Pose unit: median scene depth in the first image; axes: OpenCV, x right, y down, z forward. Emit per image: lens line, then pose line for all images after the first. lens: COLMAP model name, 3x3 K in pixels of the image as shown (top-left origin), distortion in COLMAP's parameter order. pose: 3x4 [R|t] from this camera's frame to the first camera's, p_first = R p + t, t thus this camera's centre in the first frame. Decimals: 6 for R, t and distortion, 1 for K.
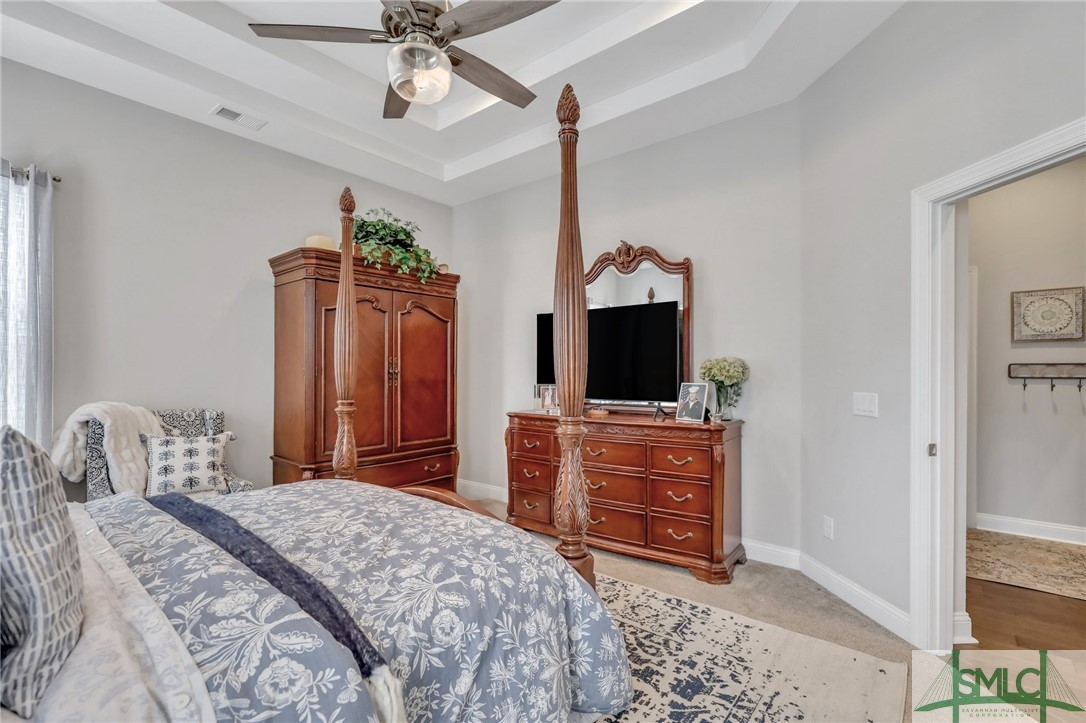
lens RADIAL K [[496.1, 0, 542.7], [0, 496.1, 367.4], [0, 0, 1]] dist [-0.001583, 0.000017]
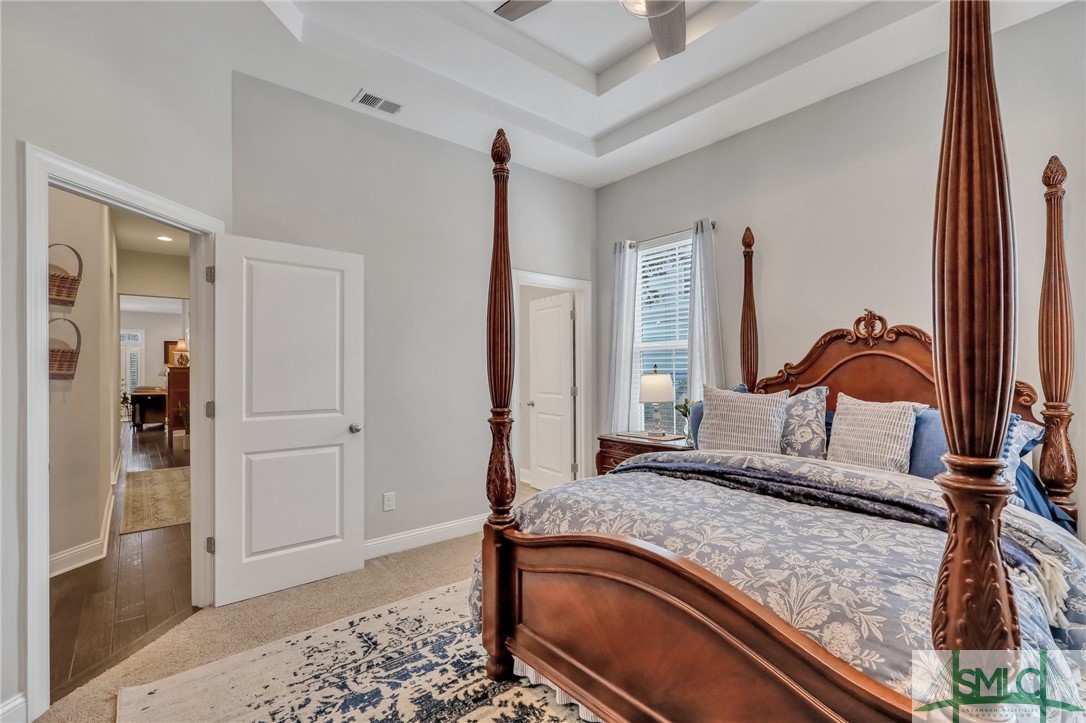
lens RADIAL K [[496.1, 0, 543.8], [0, 496.1, 366.4], [0, 0, 1]] dist [-0.001583, 0.000017]
pose [[-0.982130, 0.007941, 0.188034, -0.247534], [0.005919, 0.999918, -0.011313, 0.009737], [-0.188108, -0.009998, -0.982097, 1.959747]]
